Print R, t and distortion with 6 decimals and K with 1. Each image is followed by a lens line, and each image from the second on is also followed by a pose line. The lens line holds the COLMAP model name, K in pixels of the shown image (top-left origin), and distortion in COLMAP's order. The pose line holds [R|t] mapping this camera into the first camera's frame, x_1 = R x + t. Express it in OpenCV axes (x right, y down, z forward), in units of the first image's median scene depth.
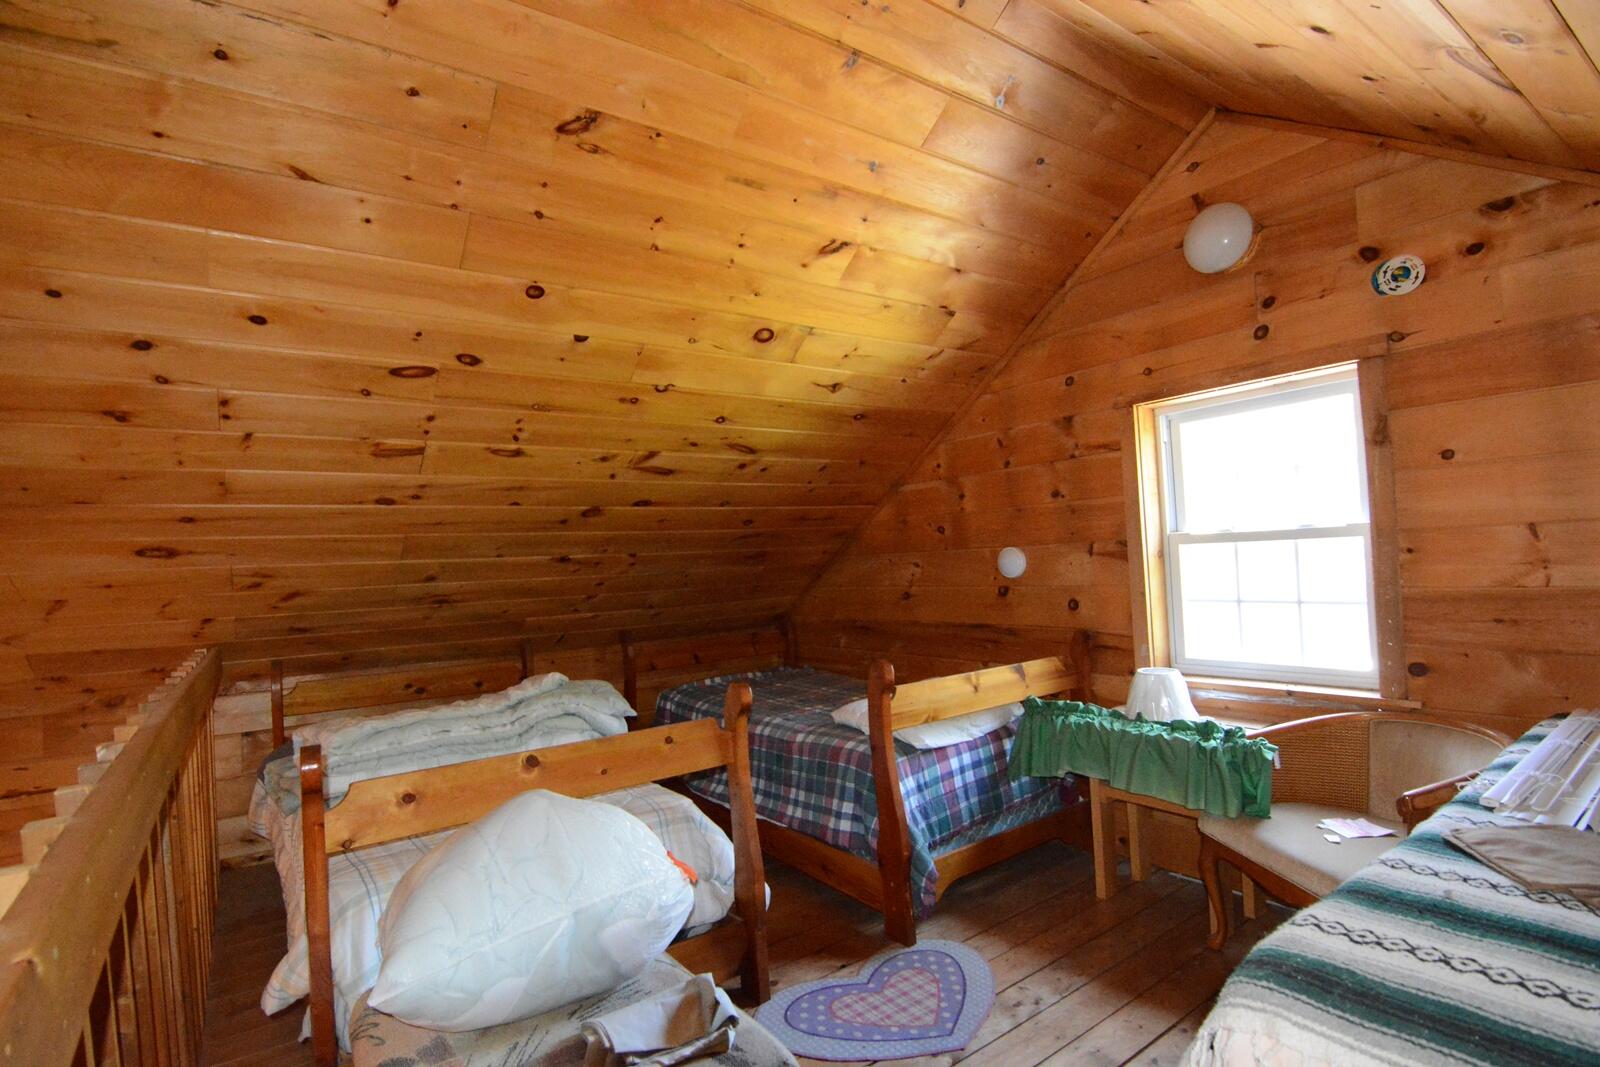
lens RADIAL K [[779.0, 0, 793.1], [0, 779.0, 536.5], [0, 0, 1]] dist [-0.003333, -0.011905]
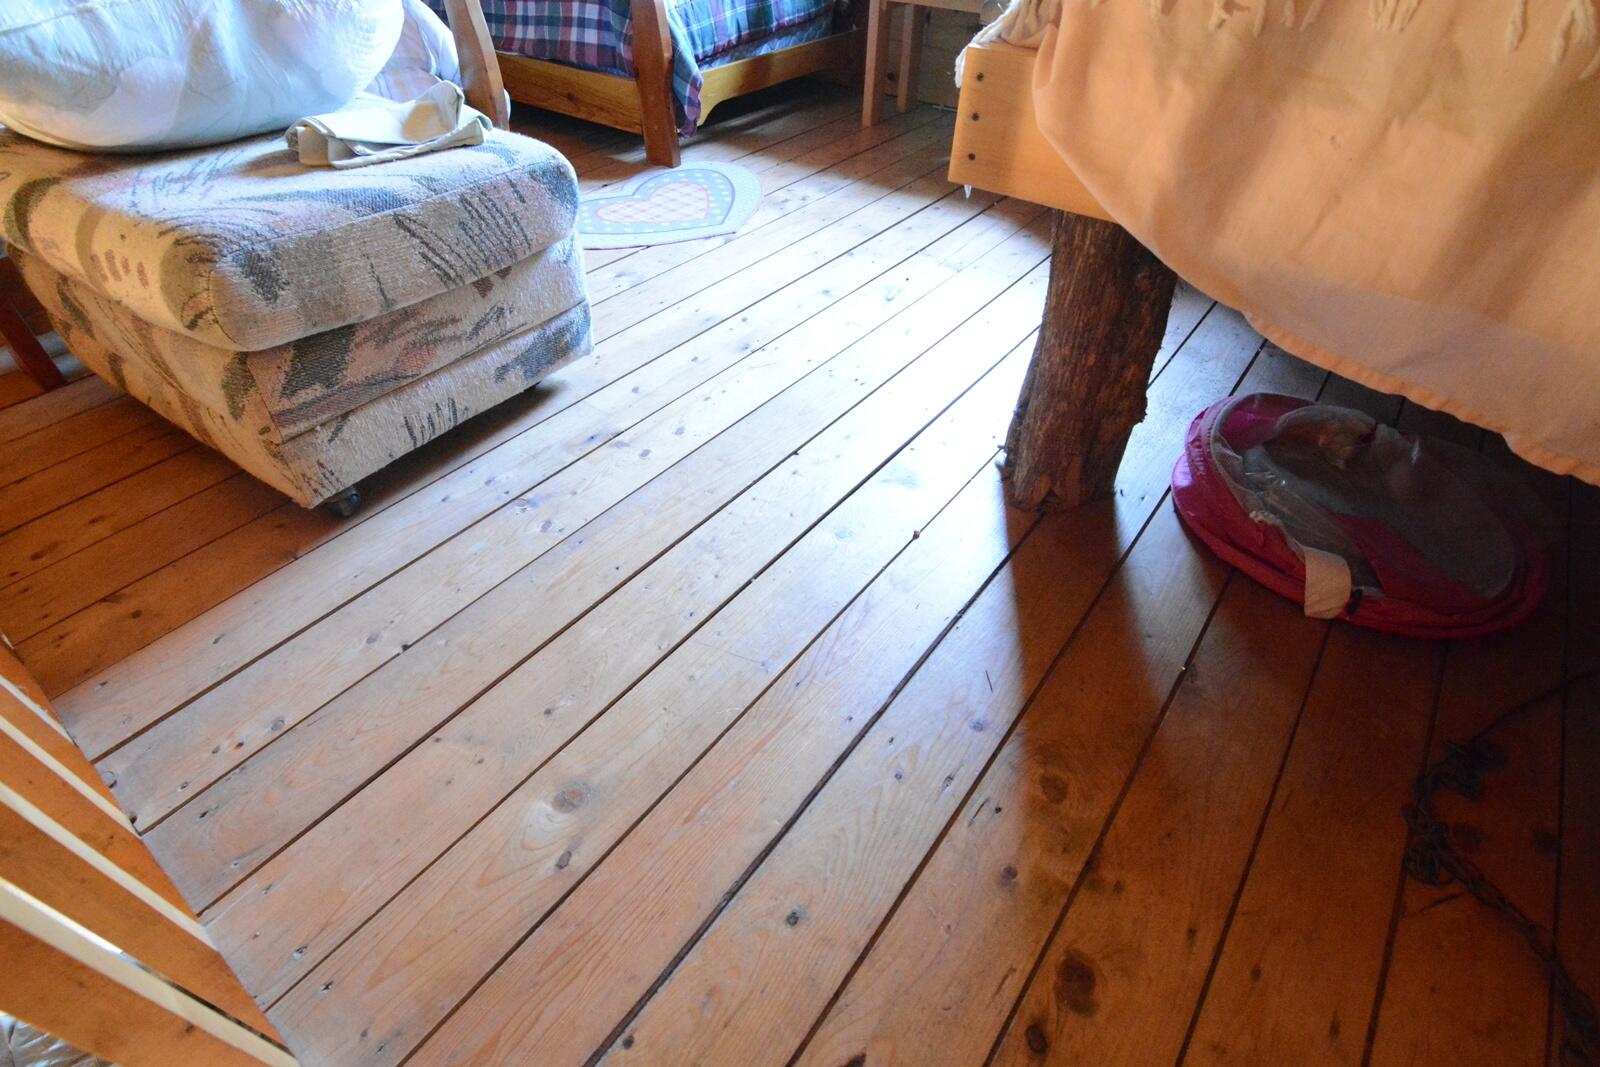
lens RADIAL K [[779.0, 0, 793.1], [0, 779.0, 536.5], [0, 0, 1]] dist [-0.003333, -0.011905]
pose [[0.954246, -0.150327, 0.258489, -0.023758], [-0.071264, 0.725207, 0.684833, 0.195142], [-0.290407, -0.671920, 0.681313, 0.014634]]
